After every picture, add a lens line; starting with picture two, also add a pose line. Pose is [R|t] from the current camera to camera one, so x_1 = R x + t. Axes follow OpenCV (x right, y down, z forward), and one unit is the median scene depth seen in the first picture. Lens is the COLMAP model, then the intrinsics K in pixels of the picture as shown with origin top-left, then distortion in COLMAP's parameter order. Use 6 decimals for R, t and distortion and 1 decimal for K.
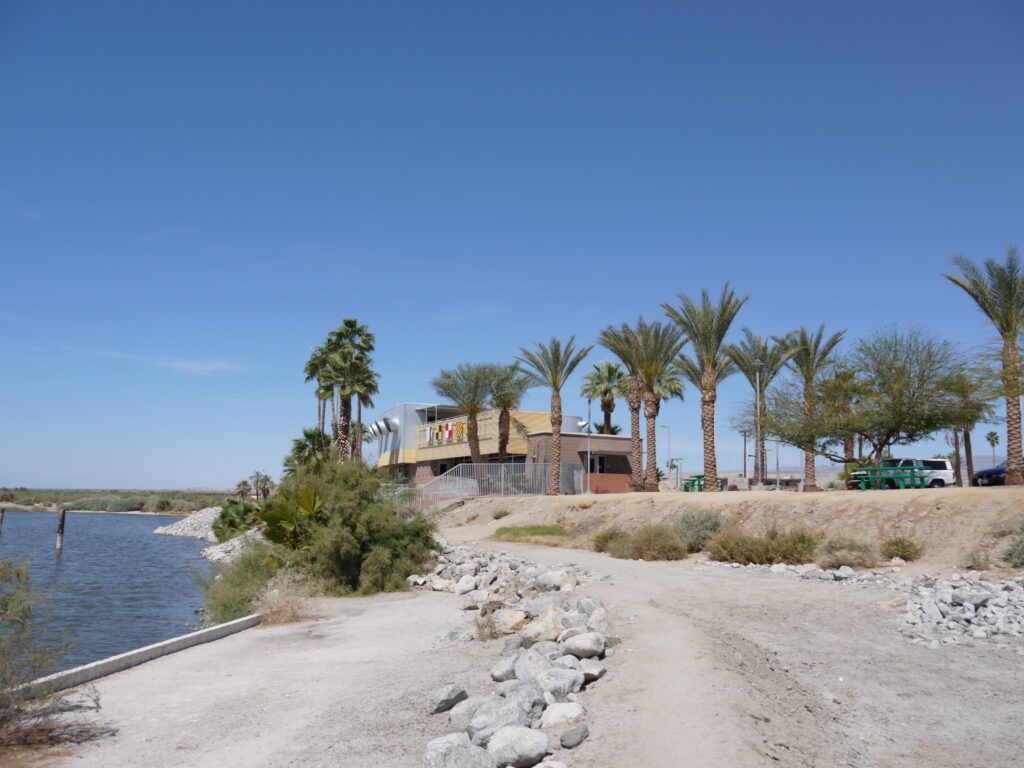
lens RADIAL K [[850.9, 0, 513.9], [0, 850.9, 384.4], [0, 0, 1]] dist [-0.056317, -0.003318]
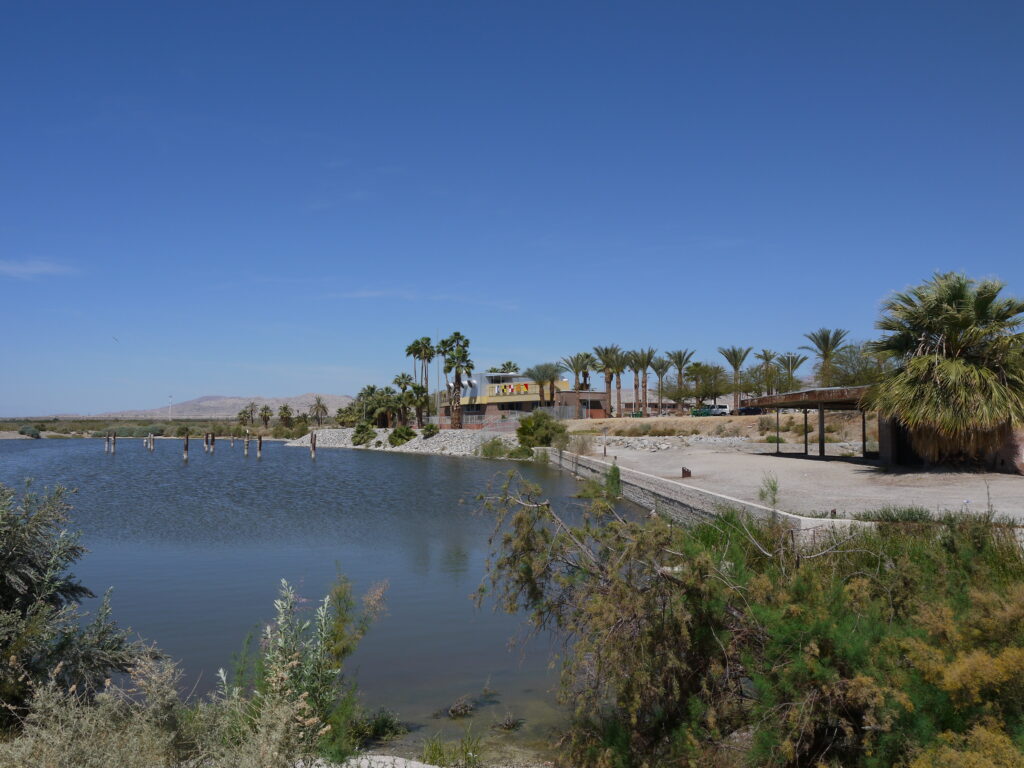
lens RADIAL K [[875.5, 0, 496.6], [0, 875.5, 407.8], [0, 0, 1]] dist [-0.074153, -0.017758]
pose [[0.994203, -0.014937, 0.106477, -0.354839], [0.002053, 0.992759, 0.120103, -0.161033], [-0.107500, -0.119188, 0.987035, -1.141439]]
